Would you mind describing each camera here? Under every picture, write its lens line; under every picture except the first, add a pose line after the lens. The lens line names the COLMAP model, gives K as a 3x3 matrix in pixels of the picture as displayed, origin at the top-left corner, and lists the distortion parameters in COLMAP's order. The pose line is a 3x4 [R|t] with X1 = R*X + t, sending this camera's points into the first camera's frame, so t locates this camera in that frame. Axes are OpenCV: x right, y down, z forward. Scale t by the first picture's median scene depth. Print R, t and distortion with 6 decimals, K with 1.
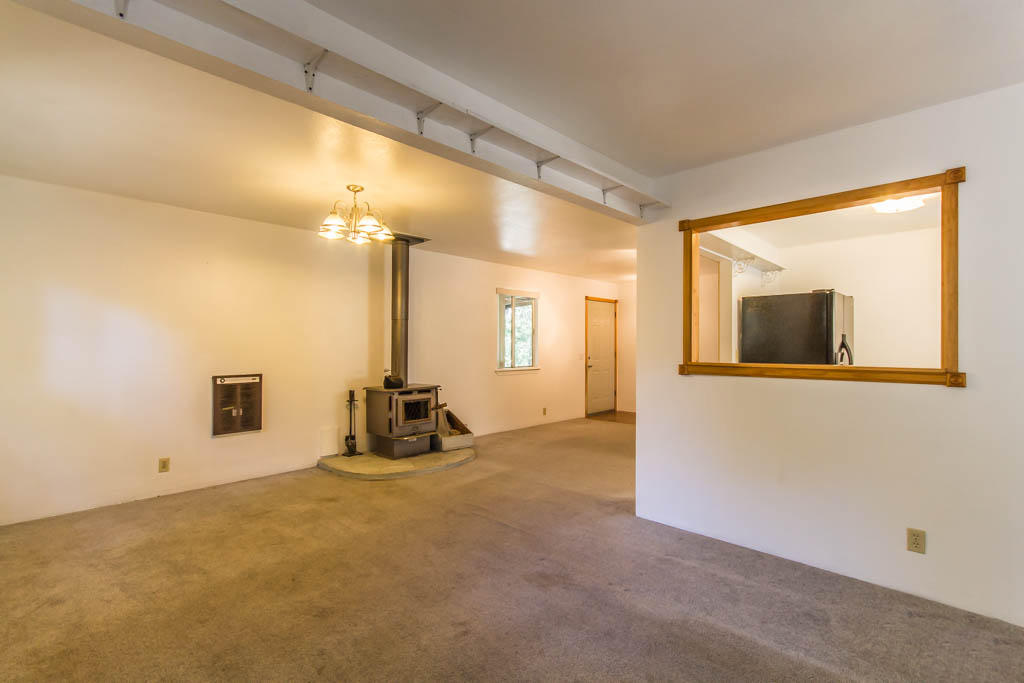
lens RADIAL K [[477.7, 0, 511.5], [0, 477.7, 350.8], [0, 0, 1]] dist [-0.000122, -0.000030]
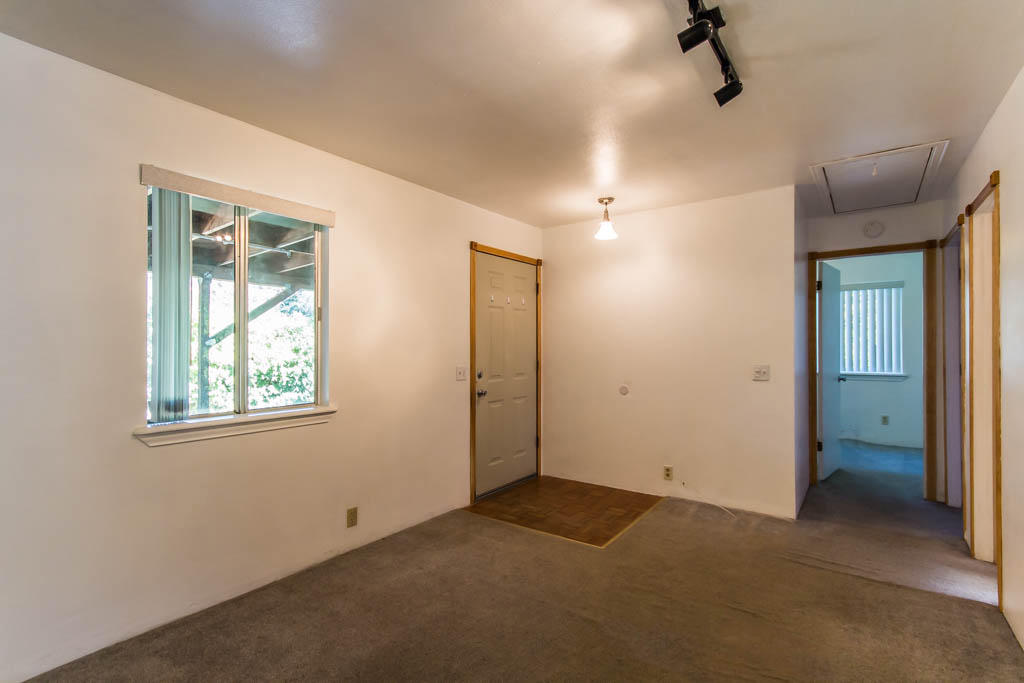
lens RADIAL K [[477.7, 0, 511.5], [0, 477.7, 350.8], [0, 0, 1]] dist [-0.000122, -0.000030]
pose [[0.991869, 0.001176, 0.127258, 0.134299], [-0.001026, 0.999999, -0.001246, -0.008908], [-0.127259, 0.001105, 0.991869, 0.534430]]
